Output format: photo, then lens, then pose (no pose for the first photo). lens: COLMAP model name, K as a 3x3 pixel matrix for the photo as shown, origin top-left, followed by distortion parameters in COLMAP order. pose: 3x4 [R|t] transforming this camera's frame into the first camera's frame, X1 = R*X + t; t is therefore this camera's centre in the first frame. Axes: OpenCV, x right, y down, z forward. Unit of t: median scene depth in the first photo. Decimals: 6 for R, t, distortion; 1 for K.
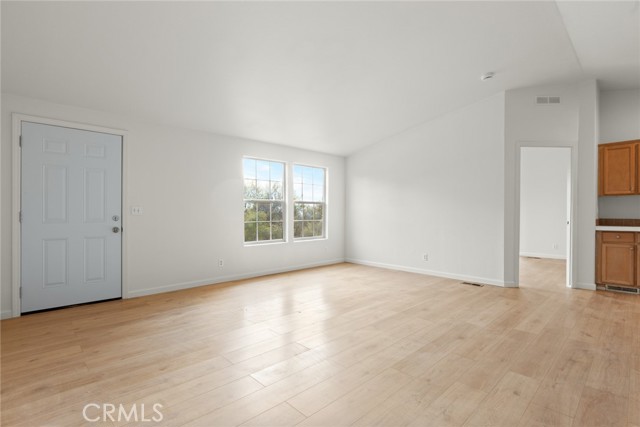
lens RADIAL K [[313.7, 0, 320.5], [0, 313.7, 213.6], [0, 0, 1]] dist [-0.002075, -0.001395]
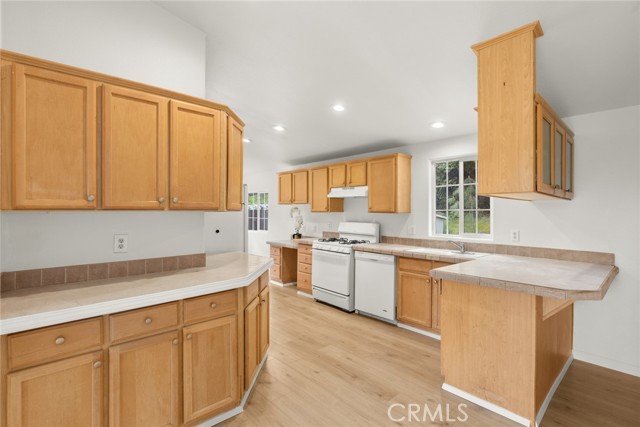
lens RADIAL K [[306.3, 0, 322.0], [0, 306.3, 210.6], [0, 0, 1]] dist [-0.003130, 0.000941]
pose [[0.029299, 0.000401, 0.999571, 0.844937], [-0.002942, 0.999996, -0.000315, -0.082744], [-0.999566, -0.002932, 0.029300, 0.947621]]
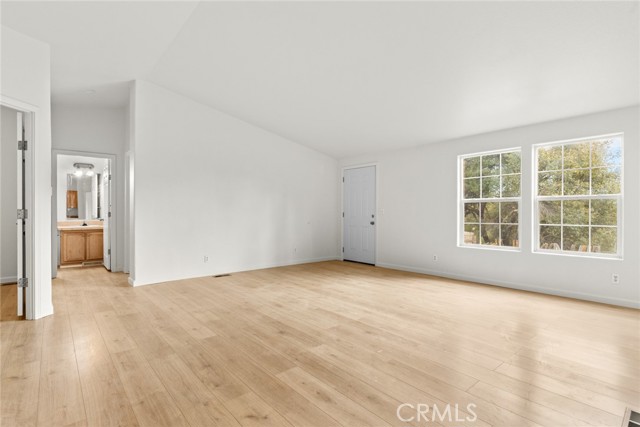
lens RADIAL K [[313.7, 0, 320.3], [0, 313.7, 213.2], [0, 0, 1]] dist [-0.002075, -0.001395]
pose [[-0.066640, 0.000207, -0.997777, 1.213637], [-0.000582, 1.000000, 0.000246, -0.000958], [0.997777, 0.000597, -0.066640, 0.981496]]
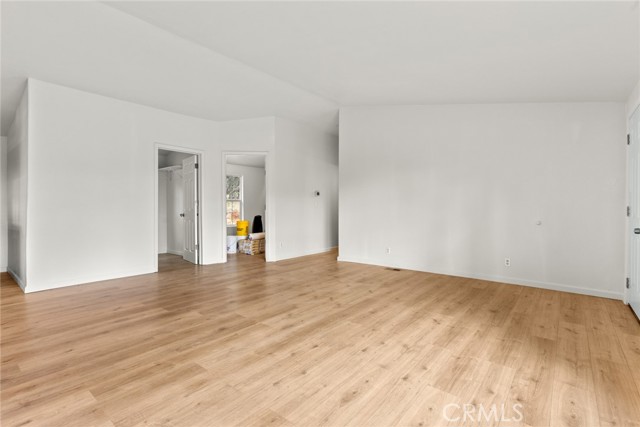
lens RADIAL K [[306.3, 0, 323.8], [0, 306.3, 210.0], [0, 0, 1]] dist [-0.003130, 0.000941]
pose [[-0.992481, -0.001377, -0.122393, 0.183799], [-0.003172, 0.999890, 0.014477, -0.005464], [0.122360, 0.014756, -0.992376, 1.893729]]
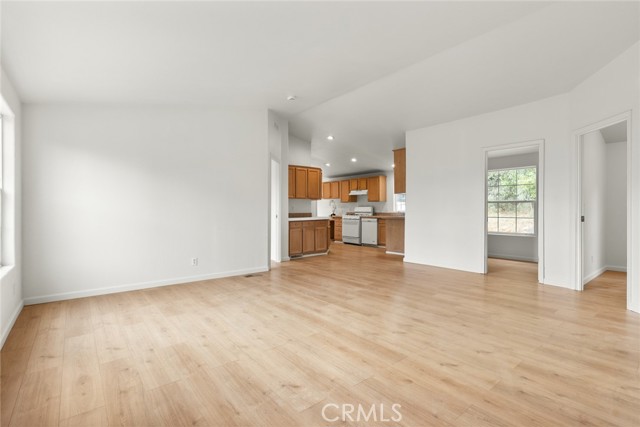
lens RADIAL K [[306.3, 0, 321.8], [0, 306.3, 210.9], [0, 0, 1]] dist [-0.003130, 0.000941]
pose [[0.089651, -0.006538, 0.995952, -0.802772], [0.005319, 0.999967, 0.006086, -0.005559], [-0.995959, 0.004752, 0.089683, 0.961400]]
